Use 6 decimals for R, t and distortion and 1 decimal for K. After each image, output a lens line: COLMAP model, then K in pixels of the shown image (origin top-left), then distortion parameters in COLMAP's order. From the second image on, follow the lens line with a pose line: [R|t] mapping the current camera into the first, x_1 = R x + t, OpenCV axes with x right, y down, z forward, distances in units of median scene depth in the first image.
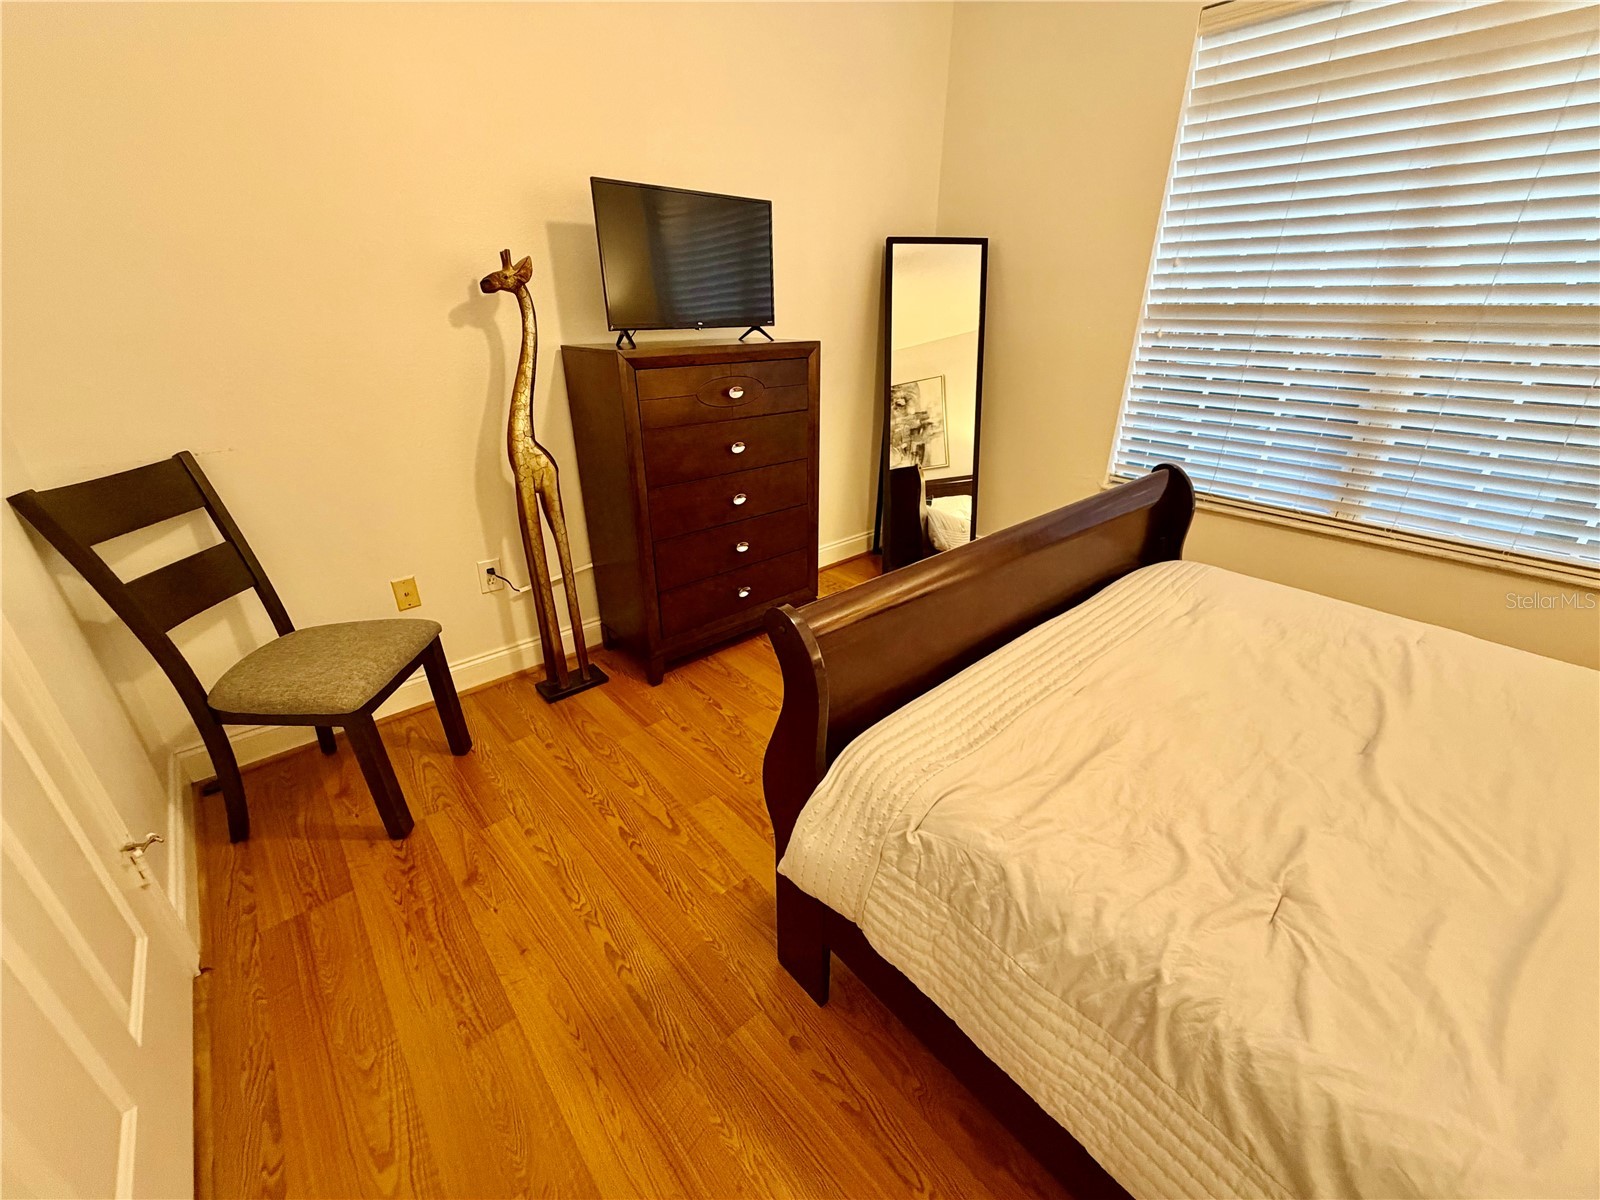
lens RADIAL K [[637.0, 0, 800.5], [0, 637.0, 594.5], [0, 0, 1]] dist [-0.002158, 0.000339]
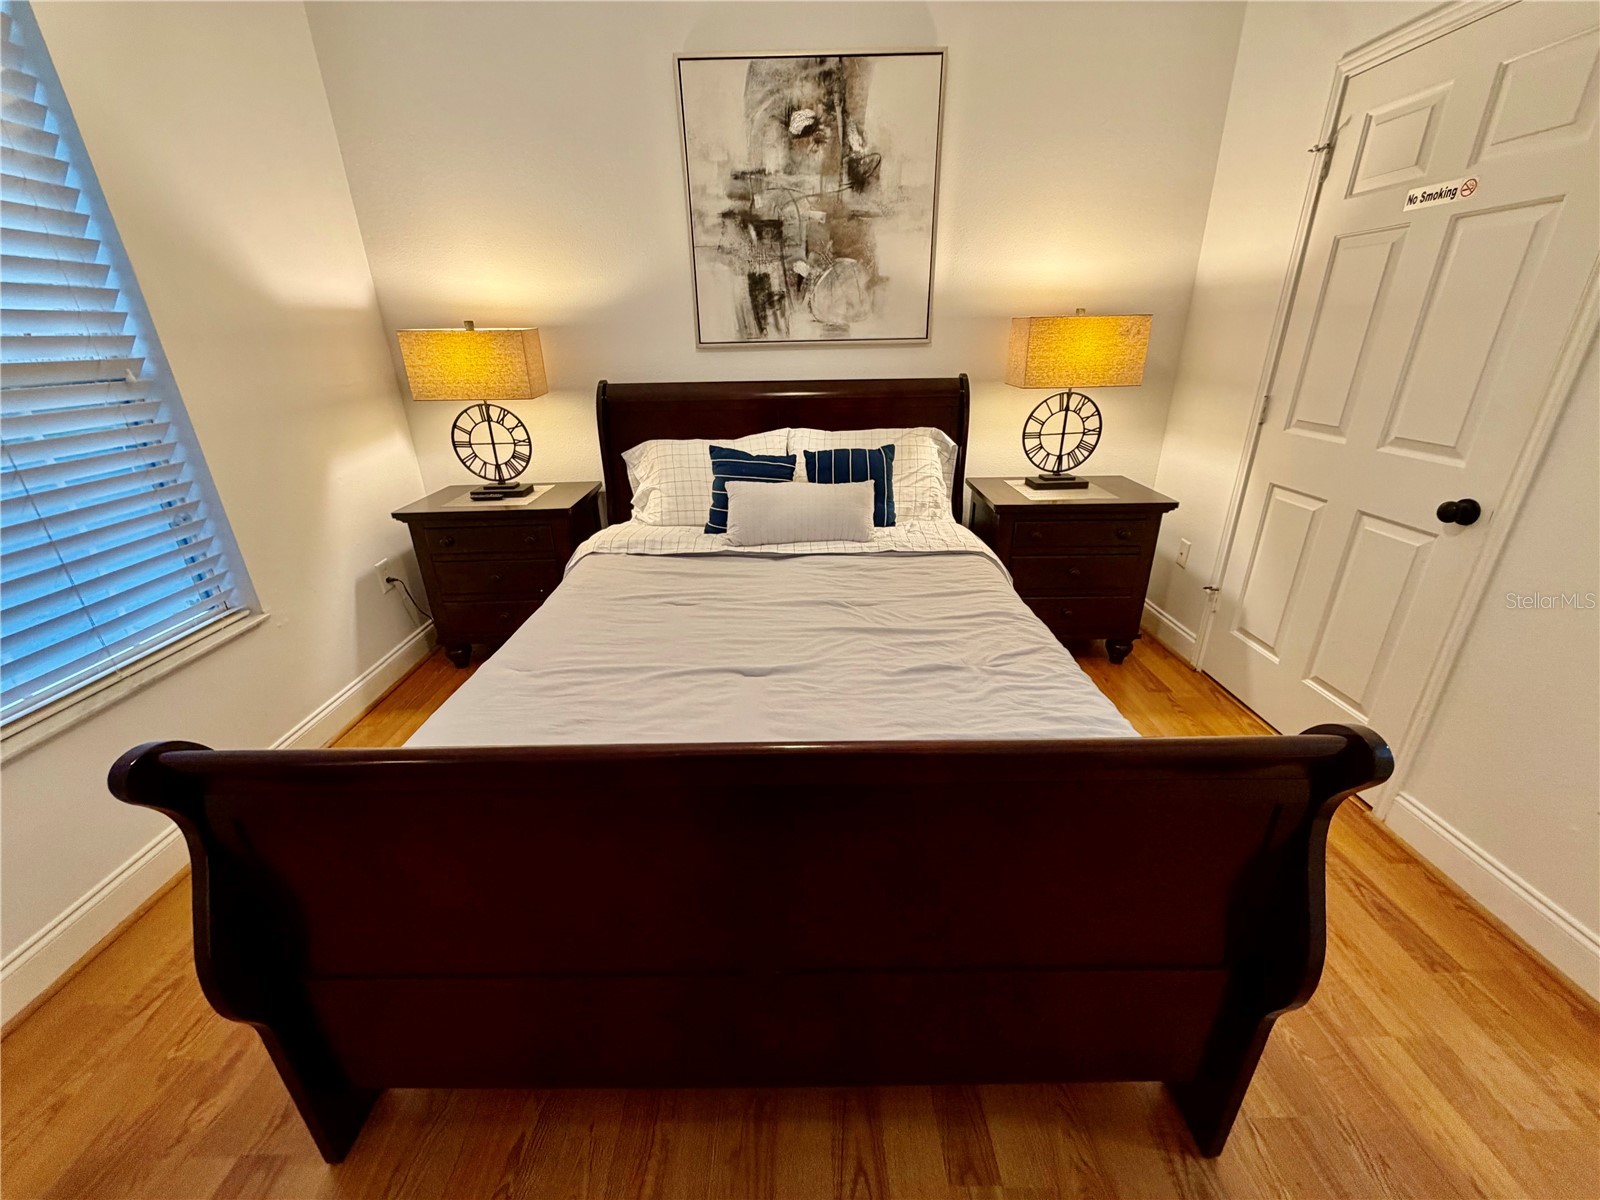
lens RADIAL K [[637.0, 0, 800.7], [0, 637.0, 601.3], [0, 0, 1]] dist [-0.002158, 0.000339]
pose [[-0.749795, -0.243164, 0.615368, 0.035348], [0.288169, 0.717181, 0.634516, -0.613905], [-0.595622, 0.653087, -0.467666, 1.305013]]
